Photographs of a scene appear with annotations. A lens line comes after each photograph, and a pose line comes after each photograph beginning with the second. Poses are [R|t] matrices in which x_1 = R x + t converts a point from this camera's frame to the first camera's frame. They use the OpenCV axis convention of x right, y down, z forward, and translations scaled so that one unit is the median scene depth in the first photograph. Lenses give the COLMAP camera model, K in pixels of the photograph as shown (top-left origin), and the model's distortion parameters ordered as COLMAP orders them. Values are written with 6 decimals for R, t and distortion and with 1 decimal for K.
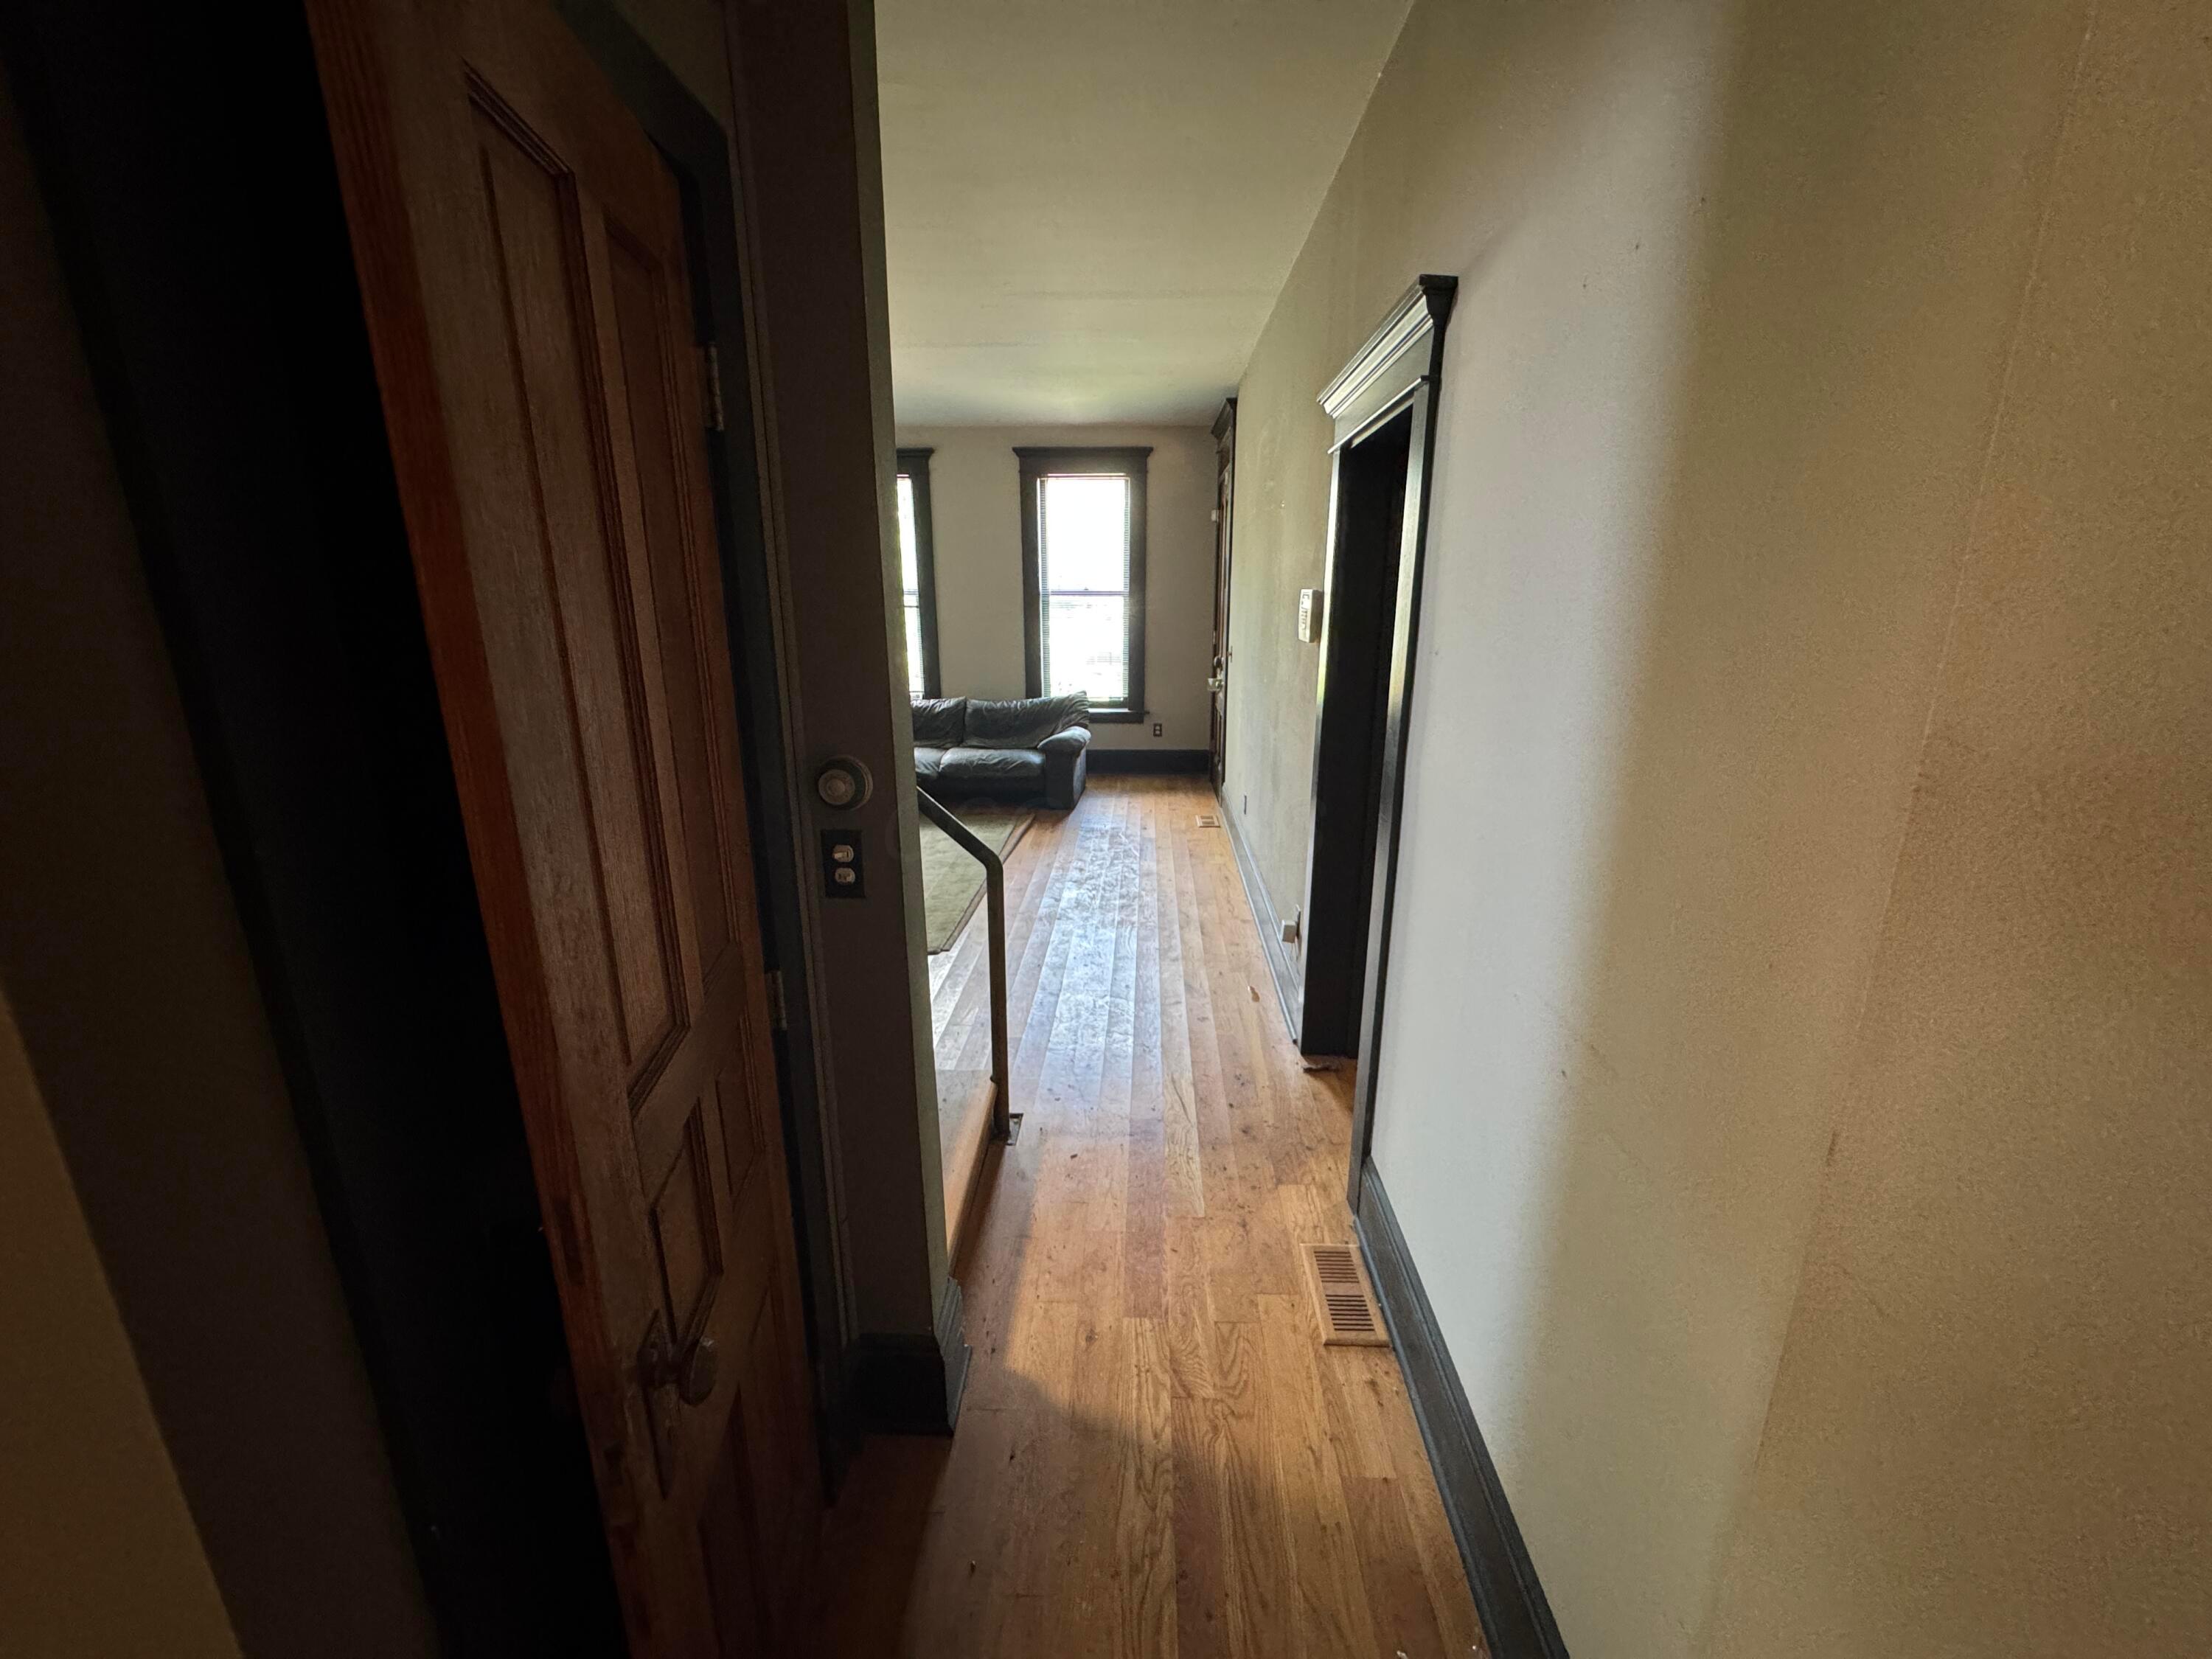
lens RADIAL K [[883.3, 0, 1101.0], [0, 883.3, 827.0], [0, 0, 1]] dist [-0.002185, -0.000048]
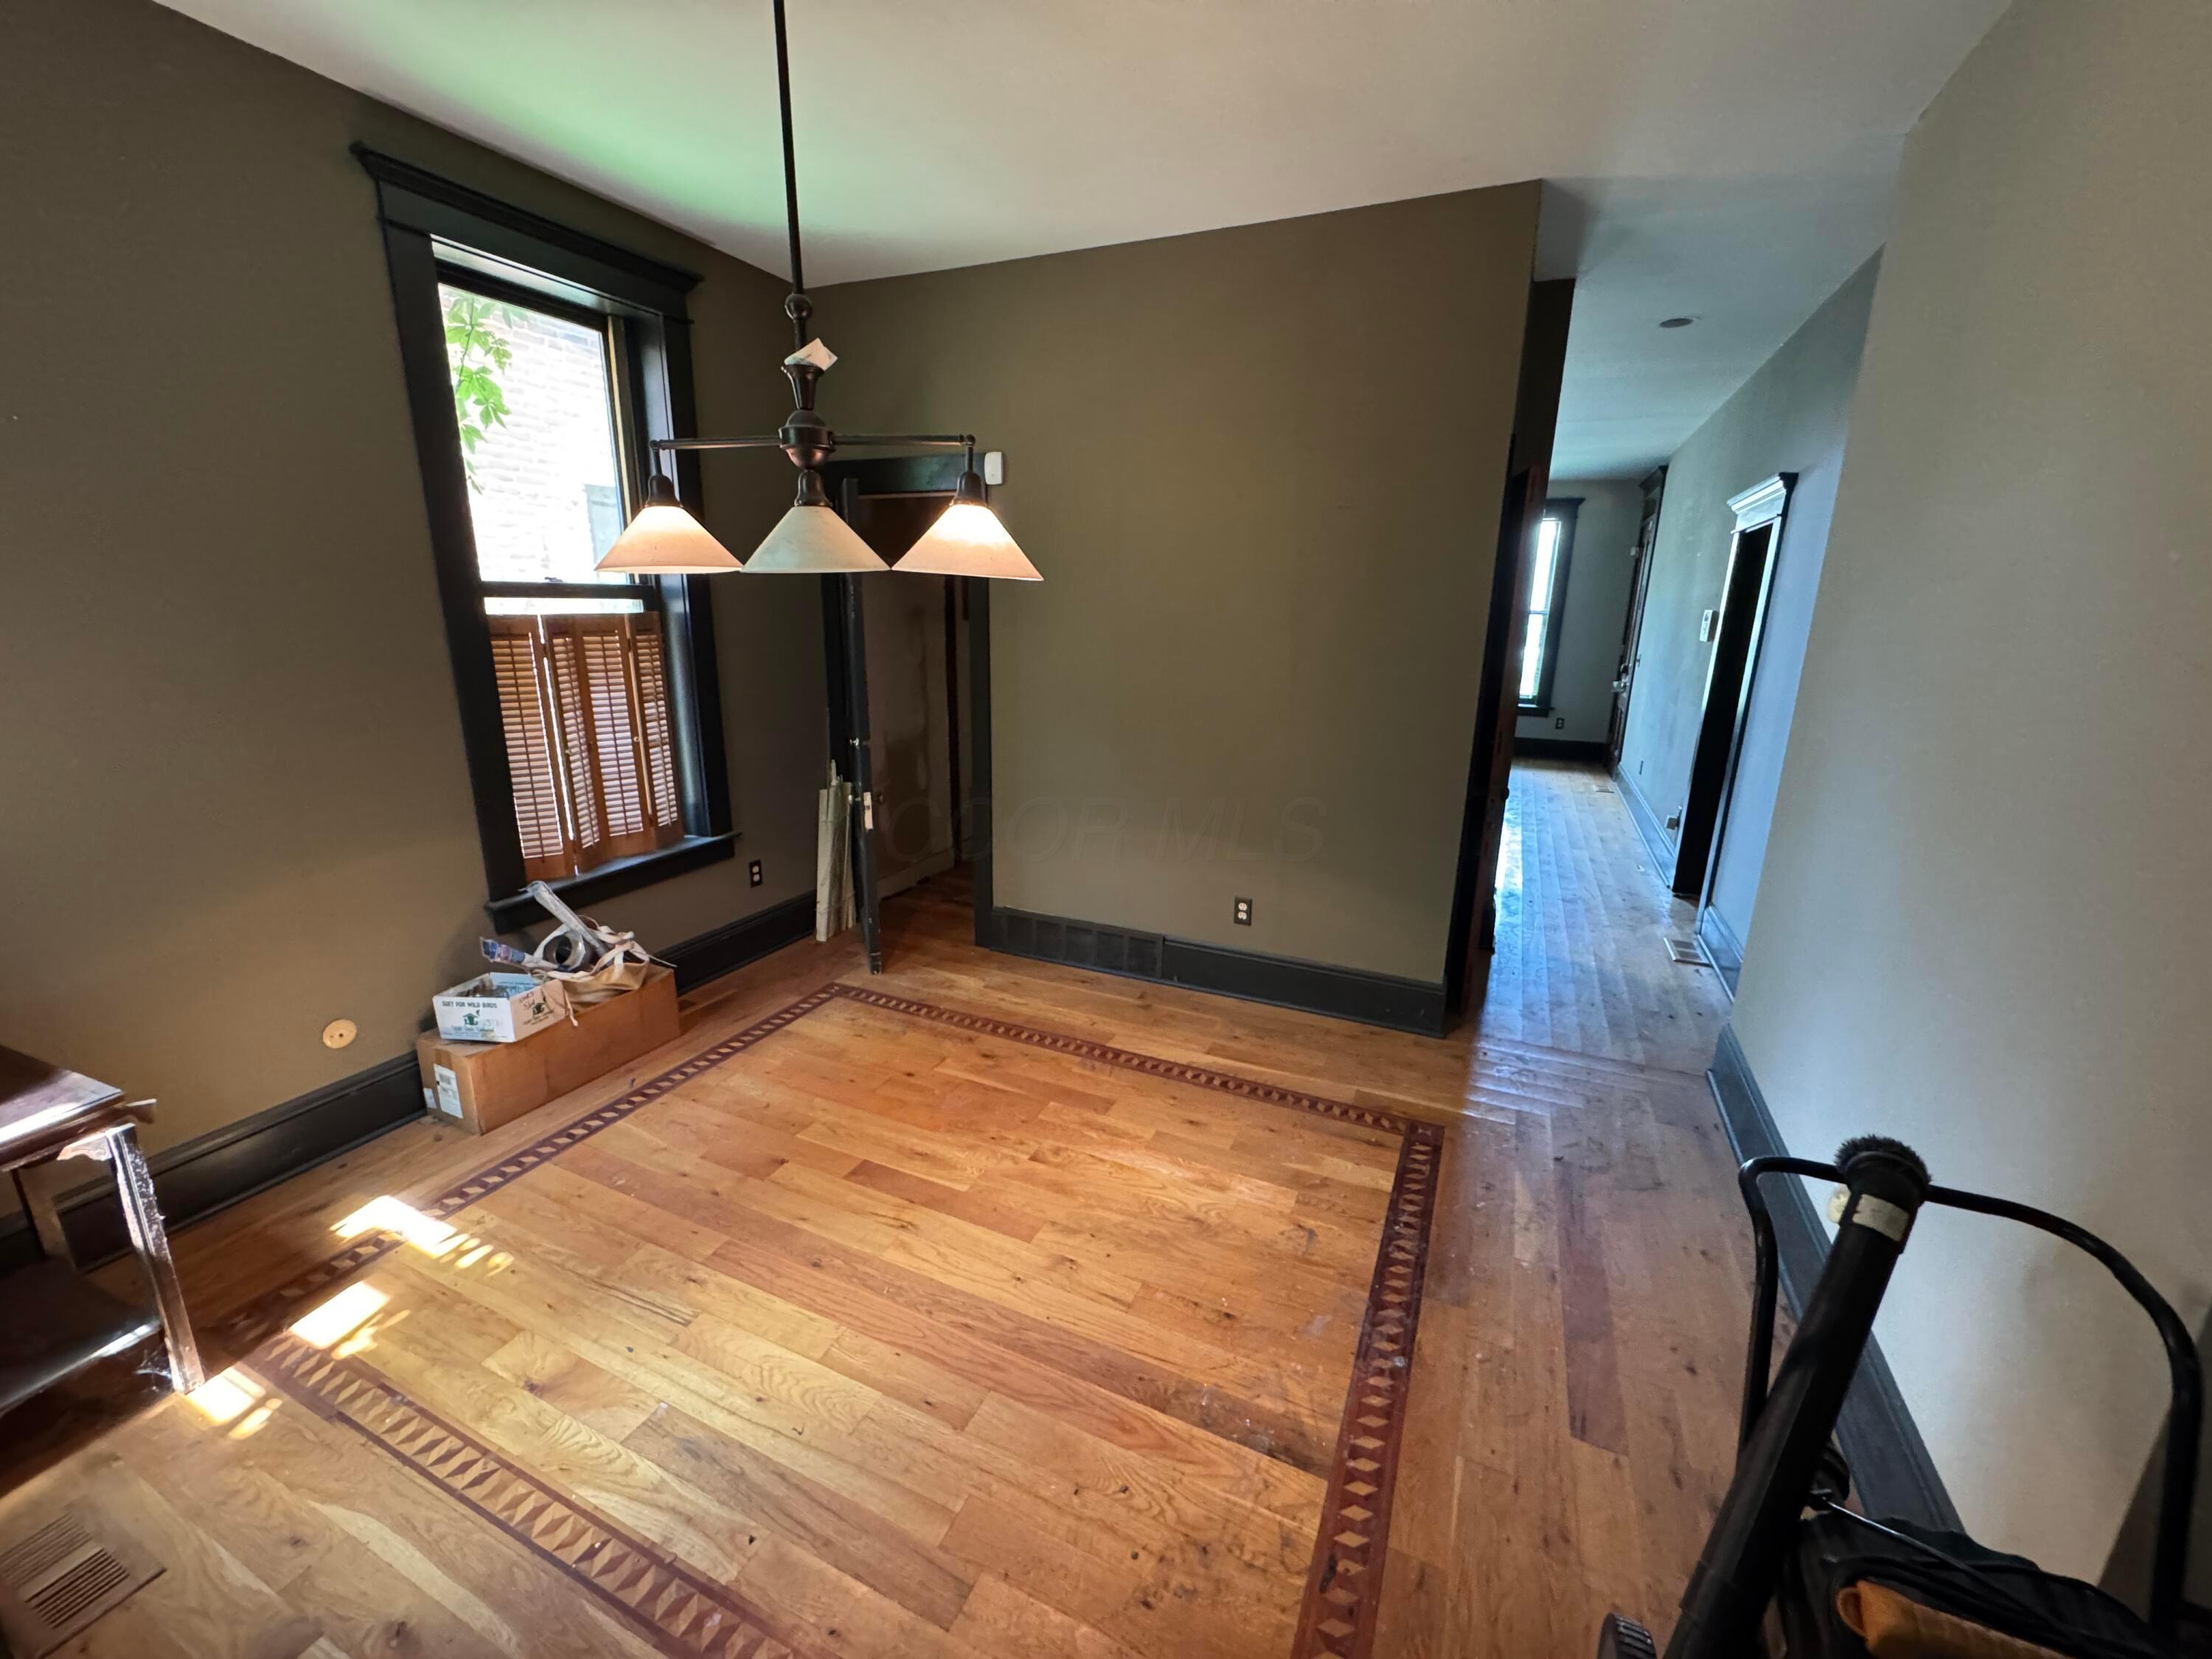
lens RADIAL K [[883.3, 0, 1103.0], [0, 883.3, 825.0], [0, 0, 1]] dist [-0.002185, -0.000048]
pose [[0.928980, 0.109037, -0.353705, -0.101940], [-0.115927, 0.993256, 0.001717, 0.136342], [0.351507, 0.039409, 0.935355, -0.491402]]
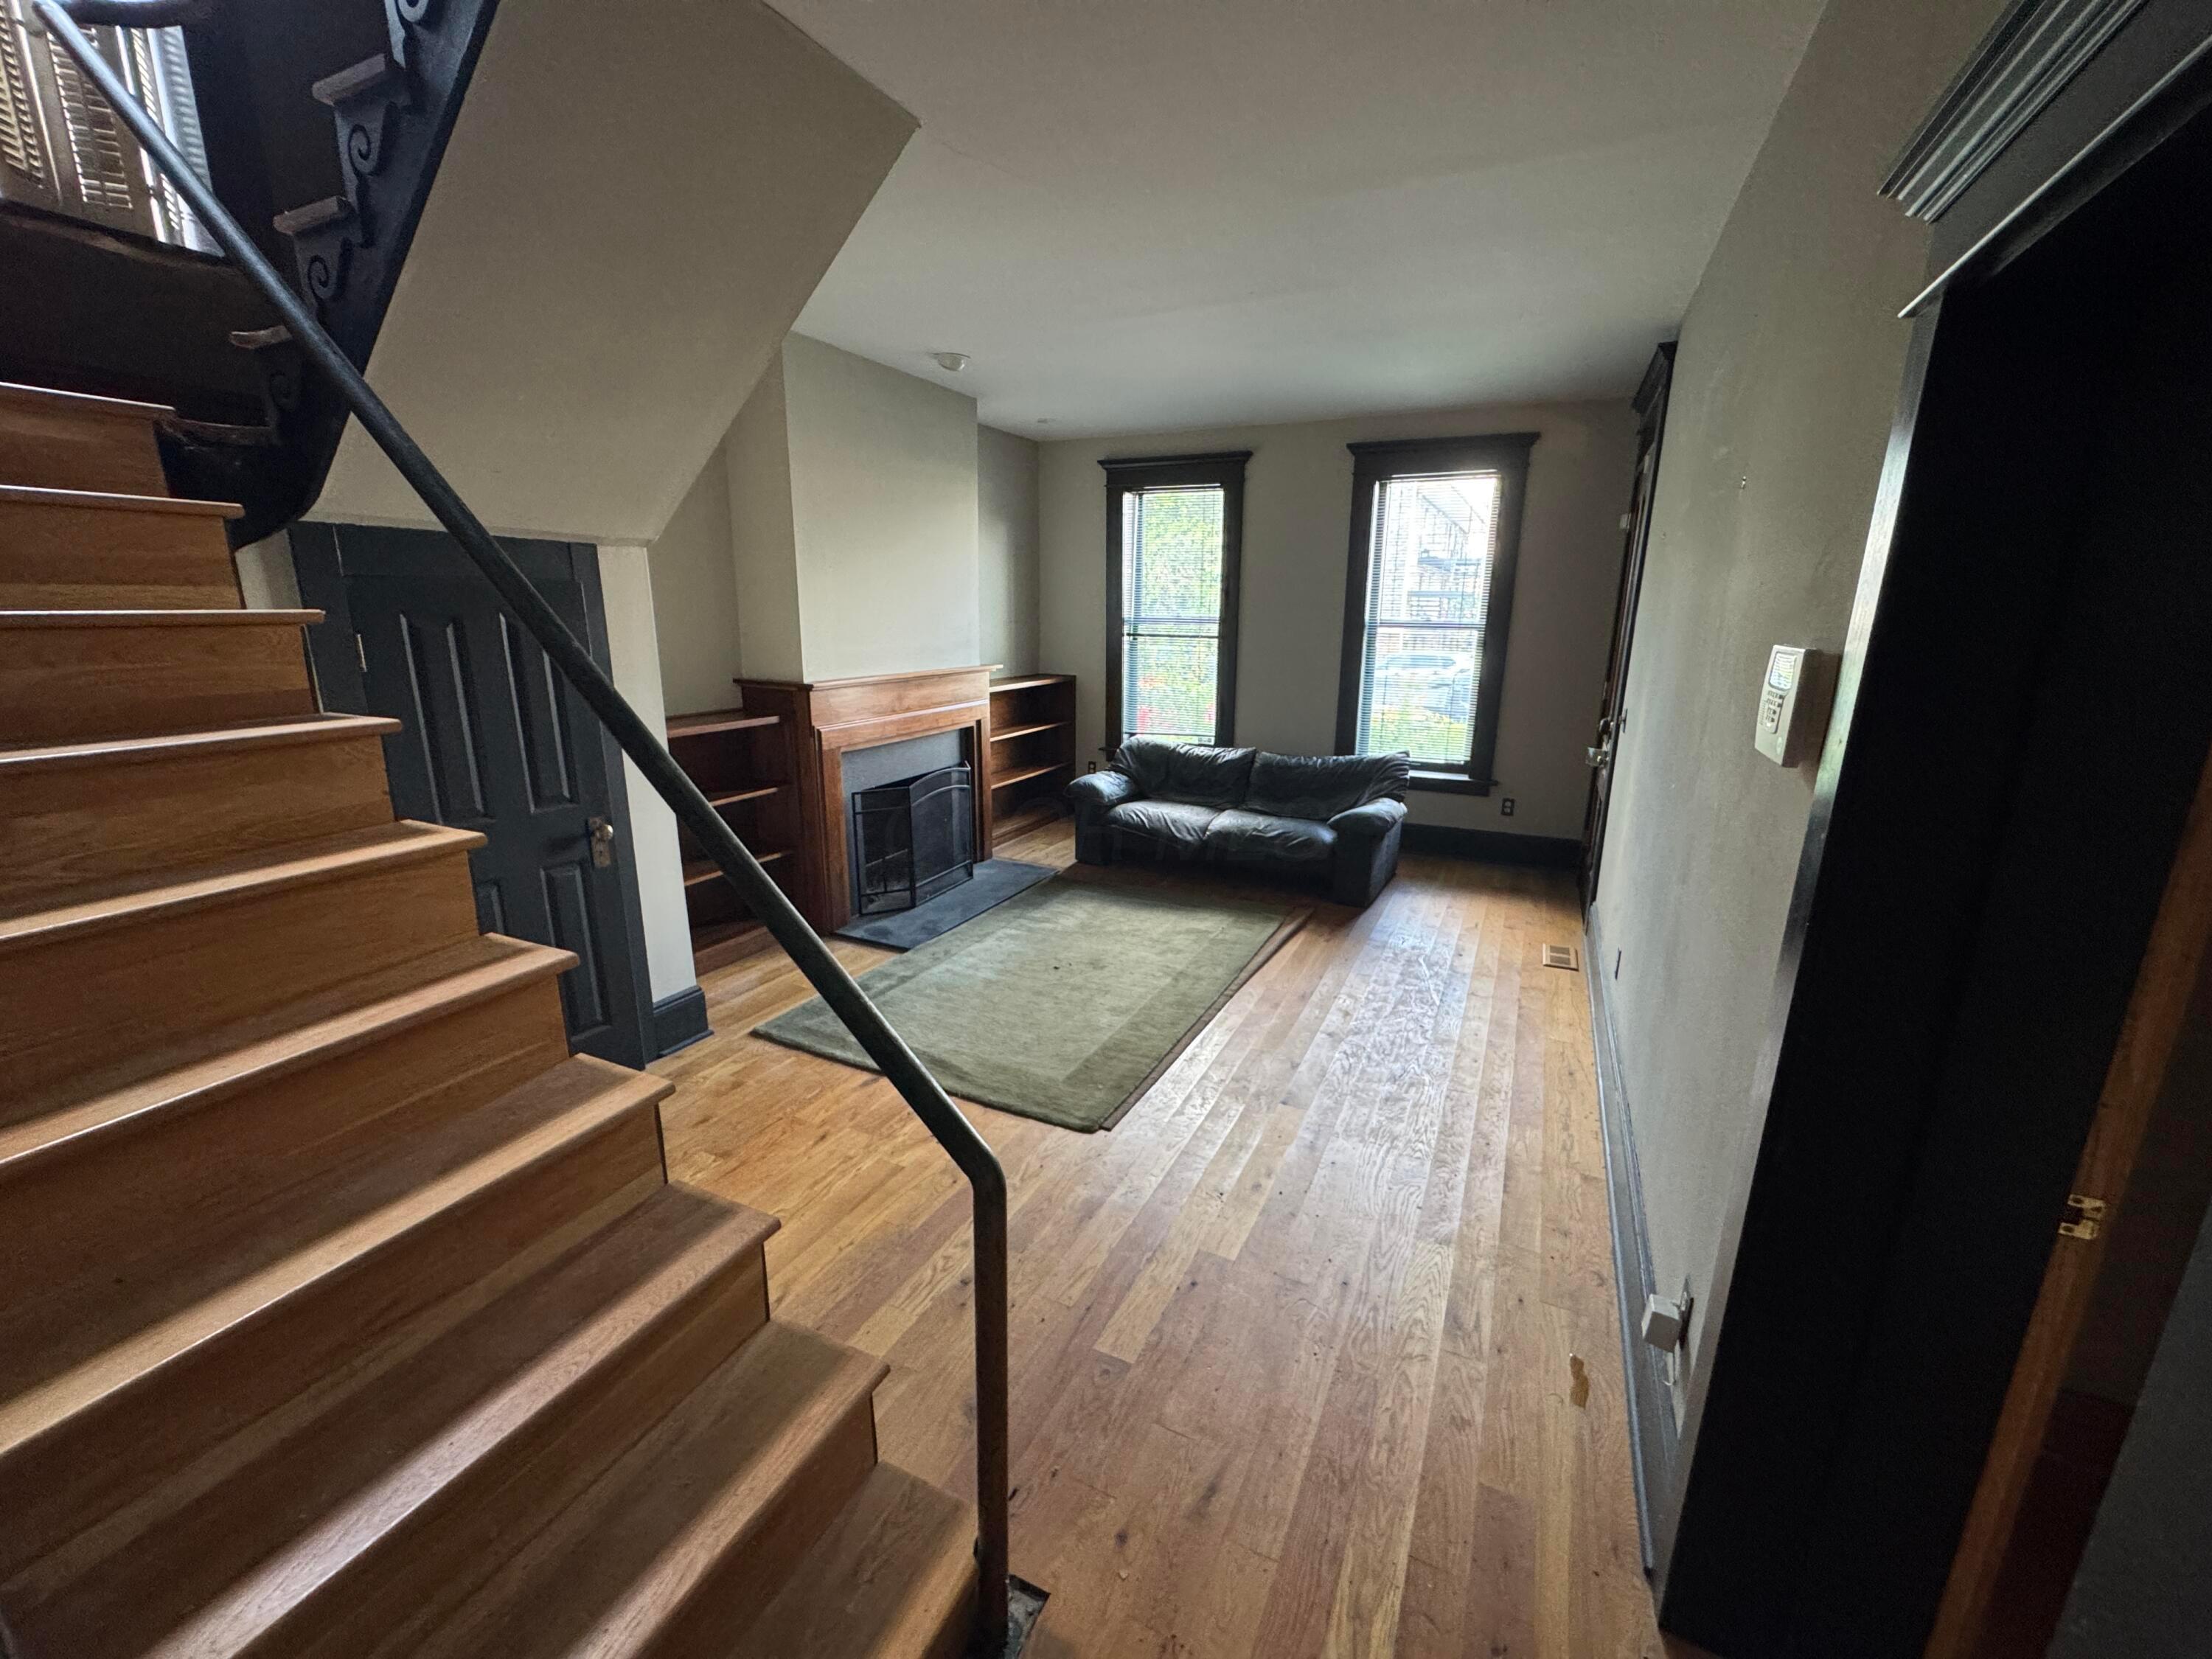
lens RADIAL K [[883.3, 0, 1107.0], [0, 883.3, 828.0], [0, 0, 1]] dist [-0.002185, -0.000048]
pose [[0.920135, 0.104251, -0.377471, 0.047142], [-0.113156, 0.993576, -0.001421, -0.069344], [0.374898, 0.044021, 0.926020, 0.232523]]
